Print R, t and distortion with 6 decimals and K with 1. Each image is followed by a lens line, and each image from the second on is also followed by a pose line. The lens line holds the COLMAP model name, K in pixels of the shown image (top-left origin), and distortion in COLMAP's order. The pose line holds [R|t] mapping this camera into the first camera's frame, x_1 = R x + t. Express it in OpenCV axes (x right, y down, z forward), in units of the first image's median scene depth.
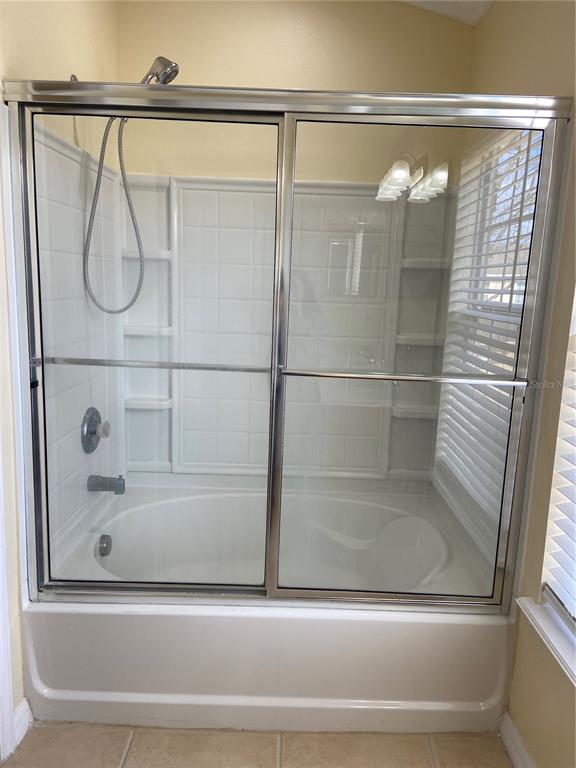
lens RADIAL K [[577.0, 0, 290.3], [0, 577.0, 380.1], [0, 0, 1]] dist [0.113703, -0.142616]
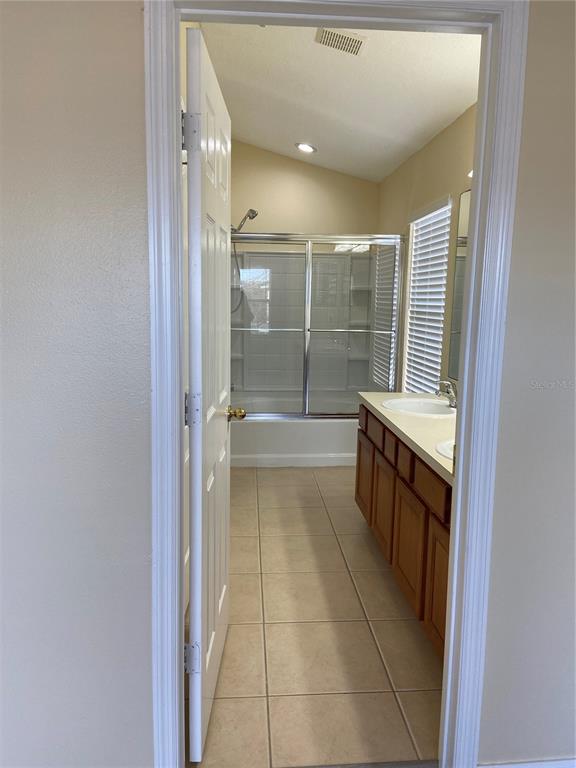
lens RADIAL K [[577.0, 0, 290.3], [0, 577.0, 380.1], [0, 0, 1]] dist [0.113703, -0.142616]
pose [[0.996011, -0.037999, 0.080735, -0.217755], [0.040353, 0.998801, -0.027722, 0.194883], [-0.079585, 0.030869, 0.996350, -1.126289]]
